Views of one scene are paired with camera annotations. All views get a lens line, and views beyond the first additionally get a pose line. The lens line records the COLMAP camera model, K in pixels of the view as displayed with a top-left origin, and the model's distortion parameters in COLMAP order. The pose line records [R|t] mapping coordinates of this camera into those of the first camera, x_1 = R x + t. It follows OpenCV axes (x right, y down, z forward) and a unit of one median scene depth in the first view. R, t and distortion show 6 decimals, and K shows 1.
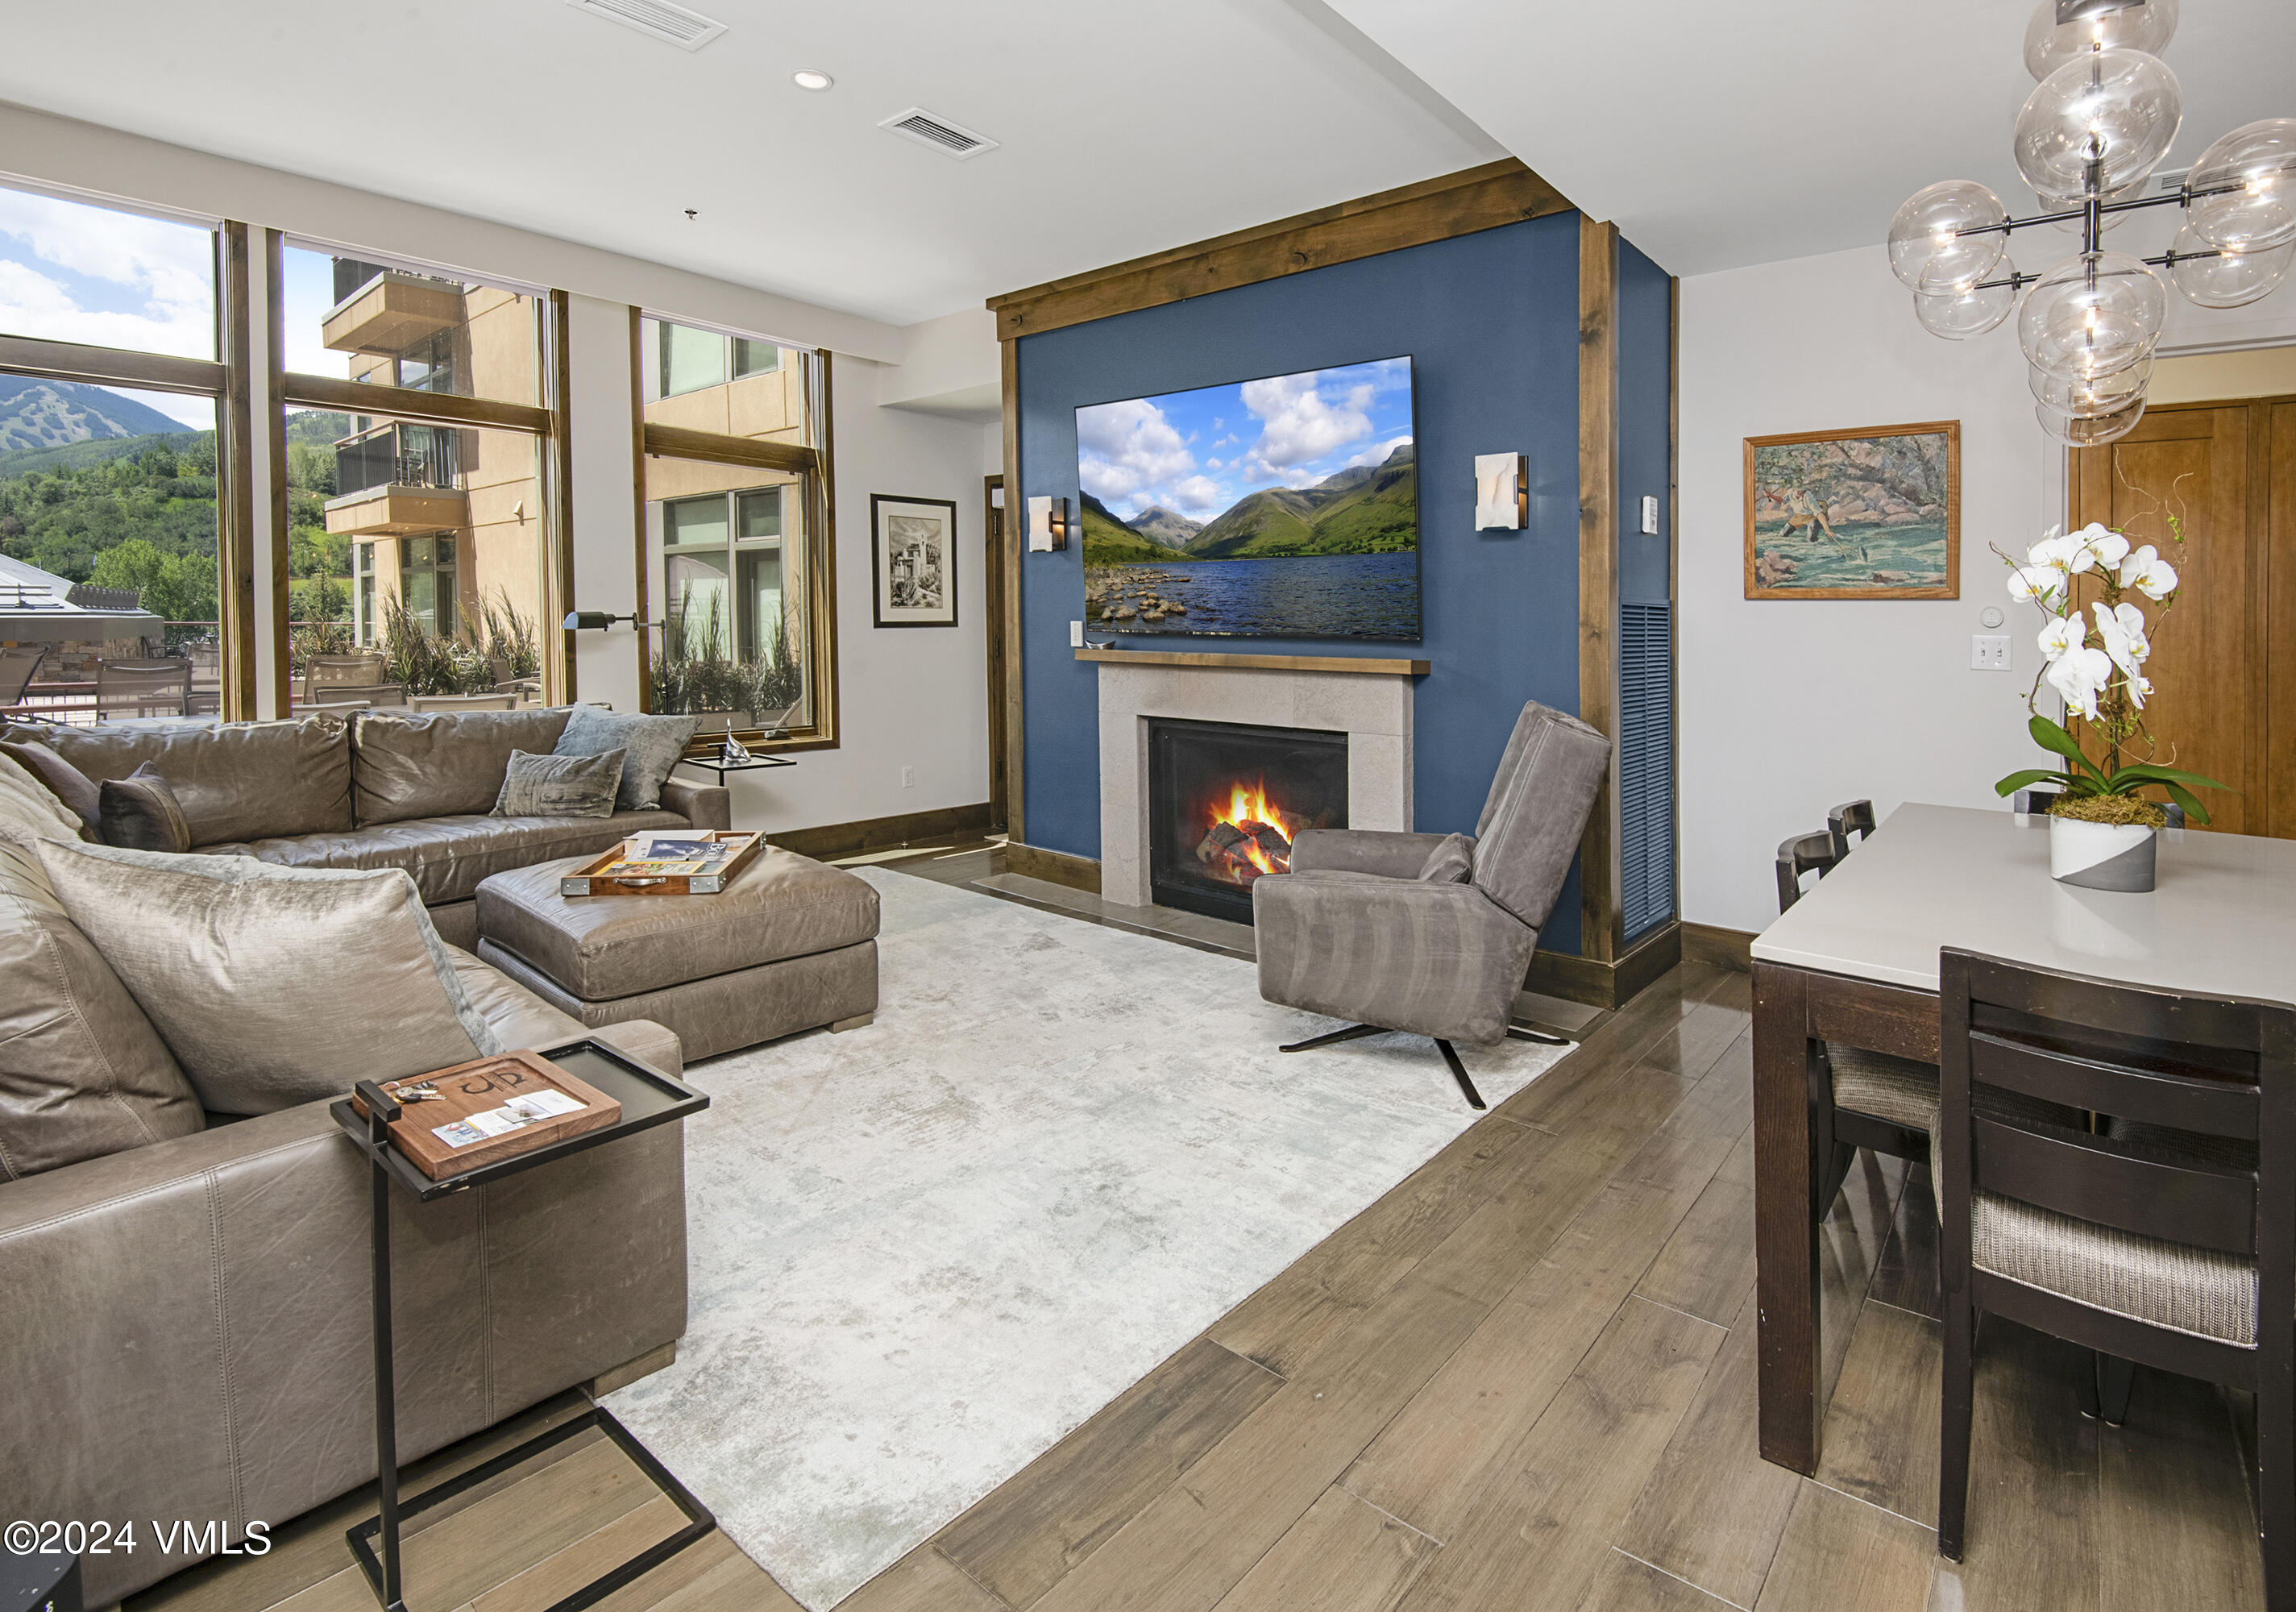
lens RADIAL K [[1147.9, 0, 1192.0], [0, 1147.9, 706.2], [0, 0, 1]] dist [-0.002946, -0.001170]
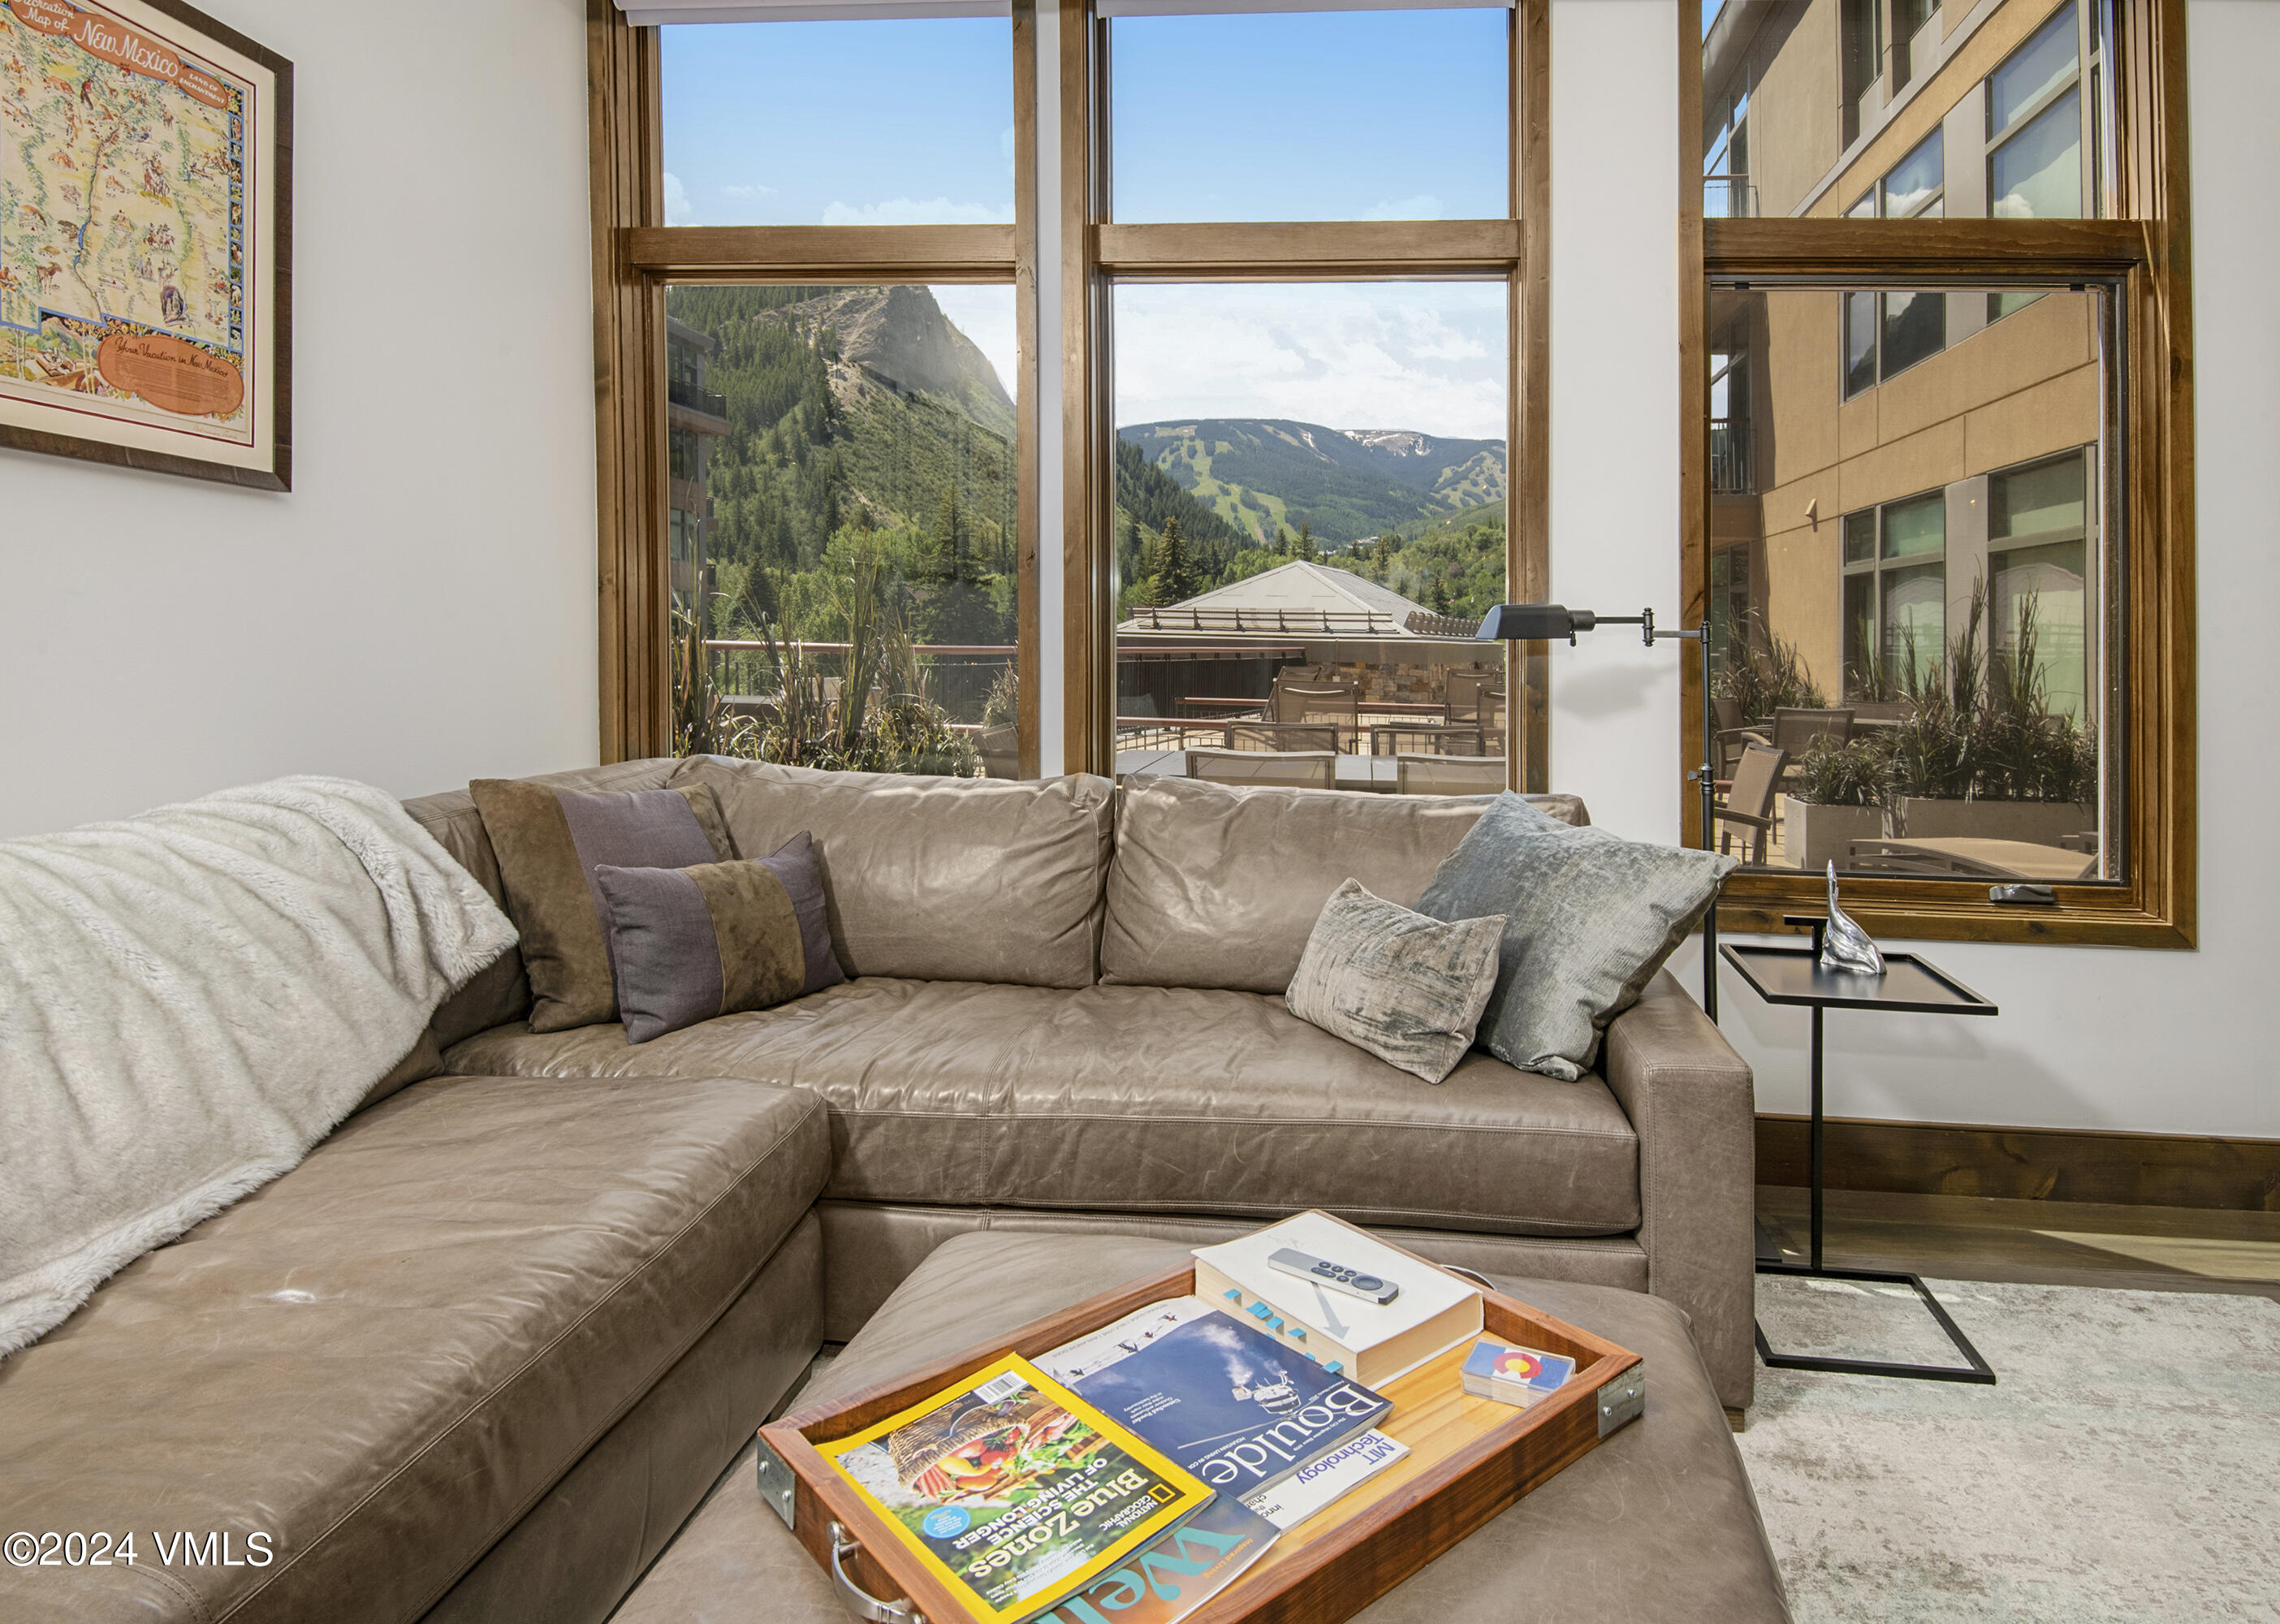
lens RADIAL K [[1322.2, 0, 1181.6], [0, 1322.2, 656.5], [0, 0, 1]] dist [0.001877, -0.002181]
pose [[0.525723, 0.012706, -0.850561, -0.164388], [-0.076094, 0.996582, -0.032146, -0.036803], [0.847246, 0.081623, 0.524893, 0.708488]]
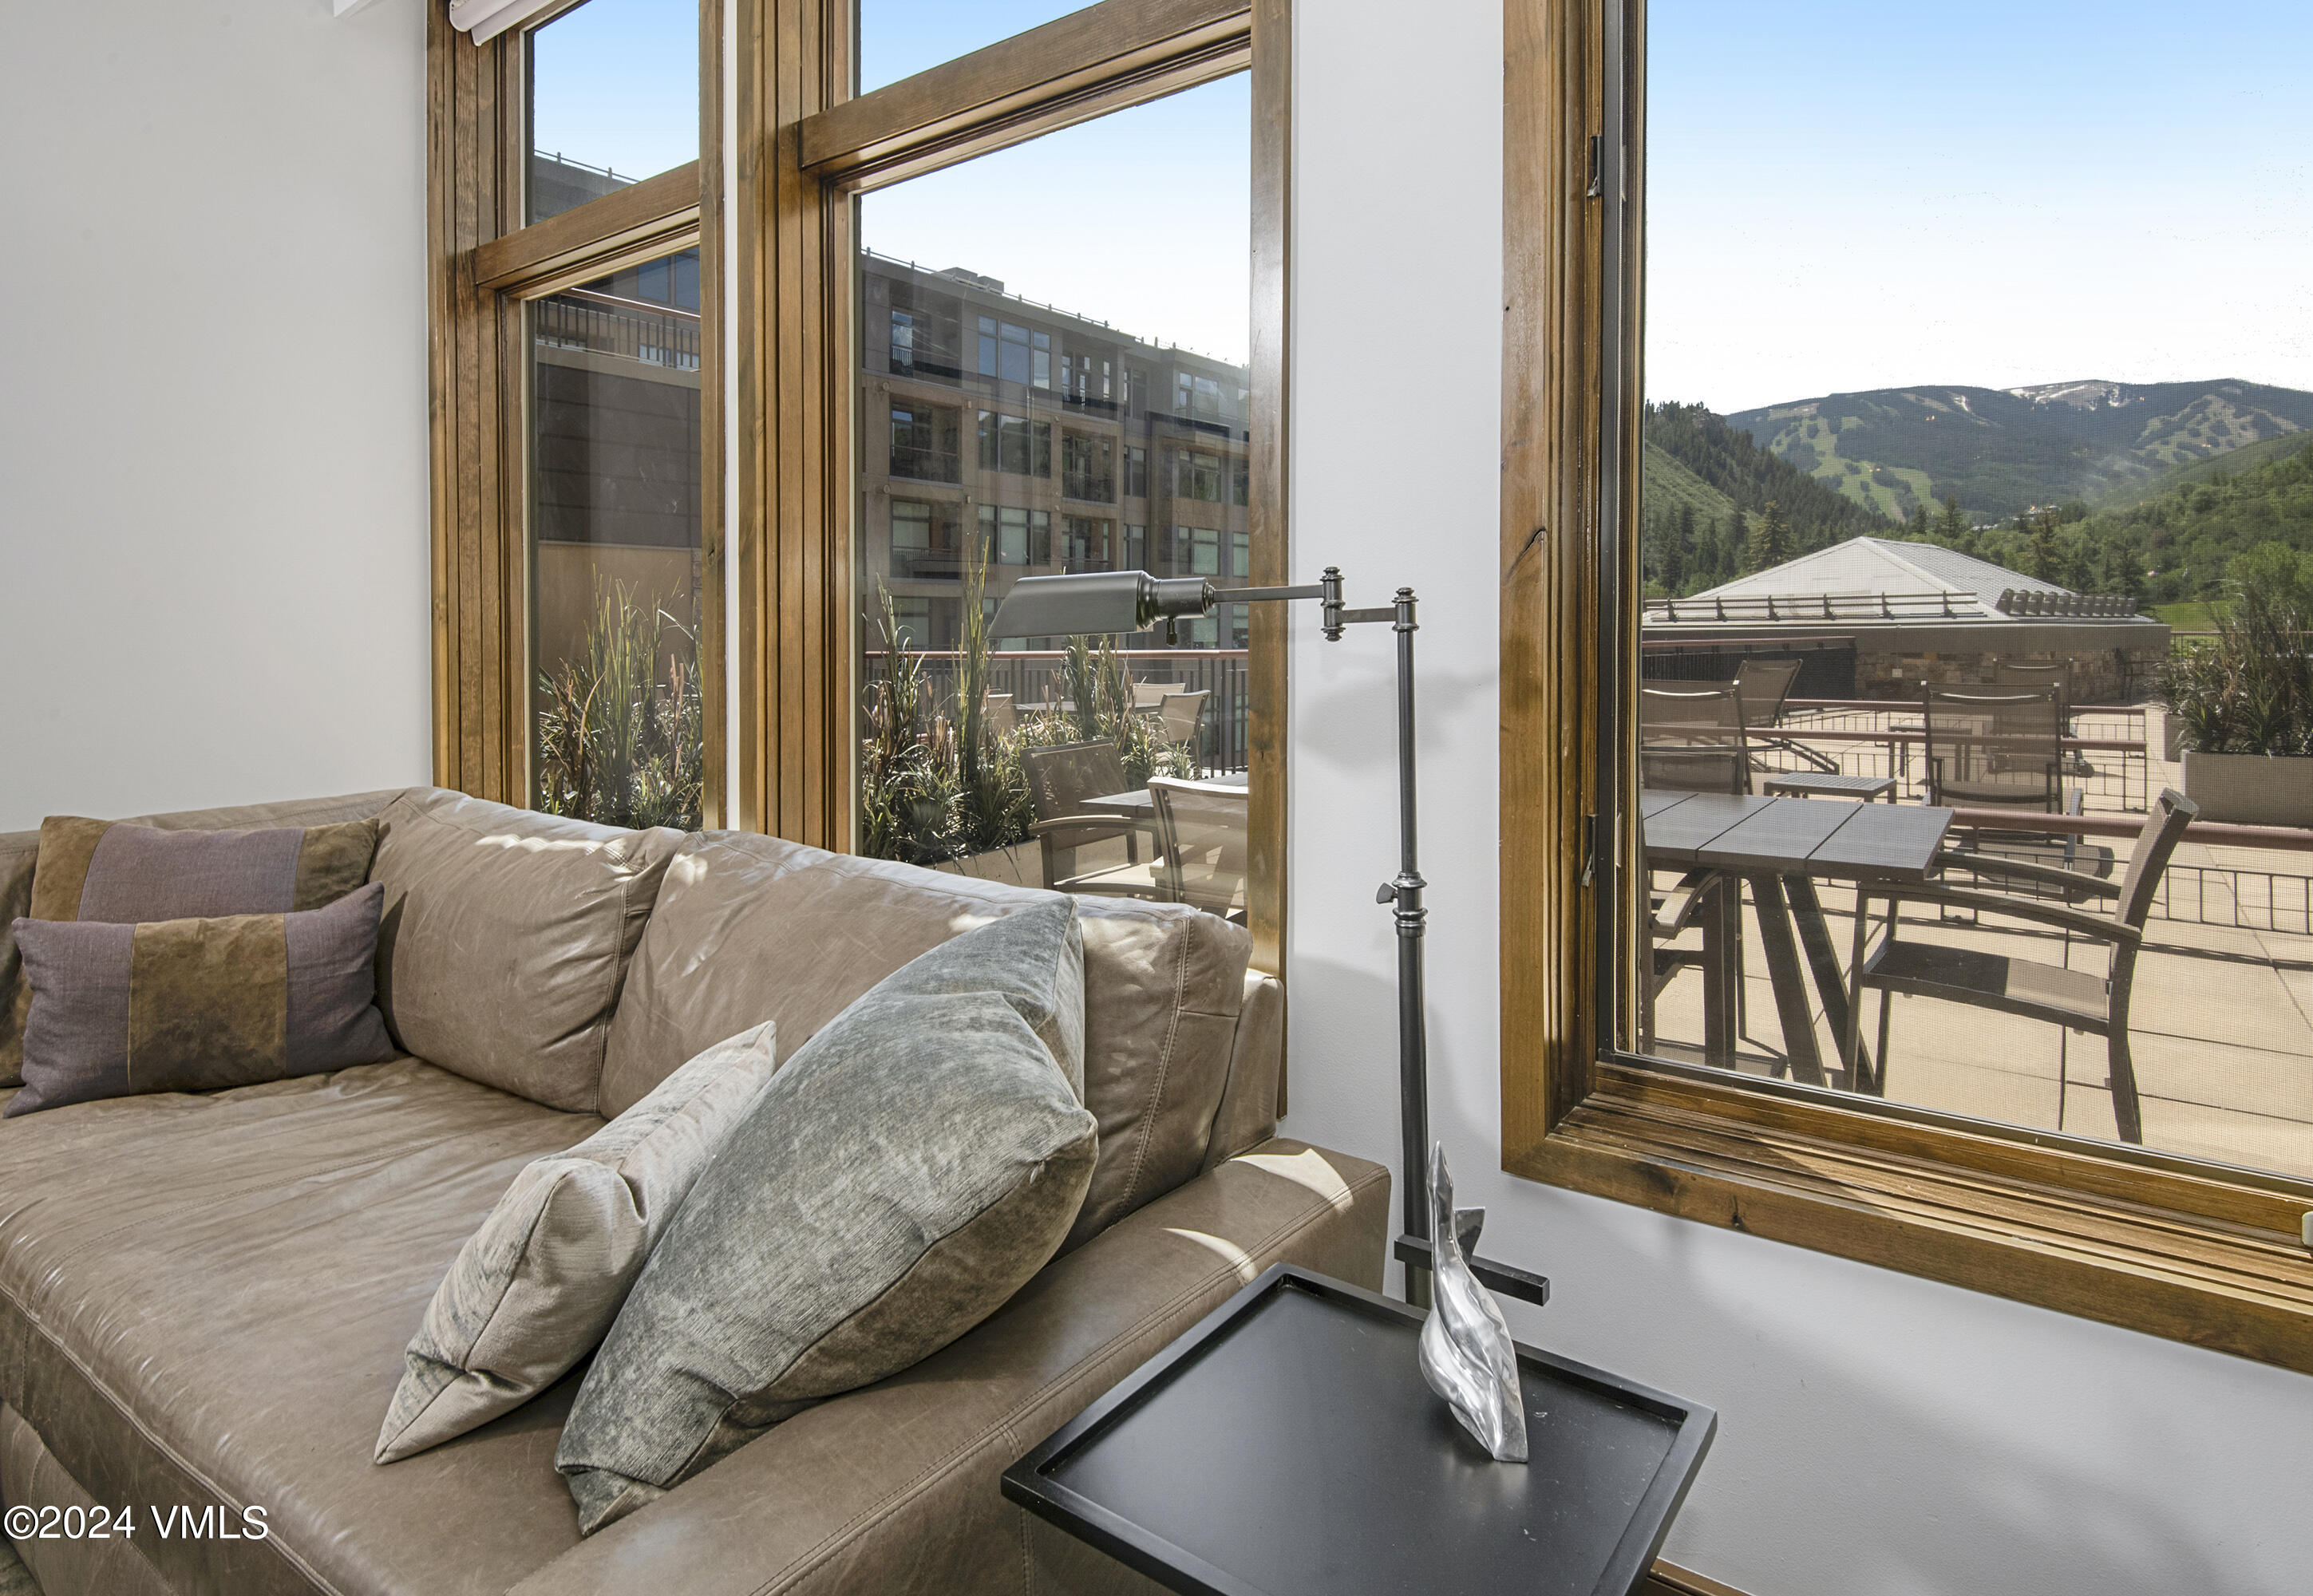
lens RADIAL K [[1201.8, 0, 1151.9], [0, 1201.8, 679.9], [0, 0, 1]] dist [0.001302, -0.021556]
pose [[0.040675, 0.026510, -0.998821, -0.299814], [-0.059762, 0.997923, 0.024052, -0.078971], [0.997384, 0.058713, 0.042175, 1.239020]]
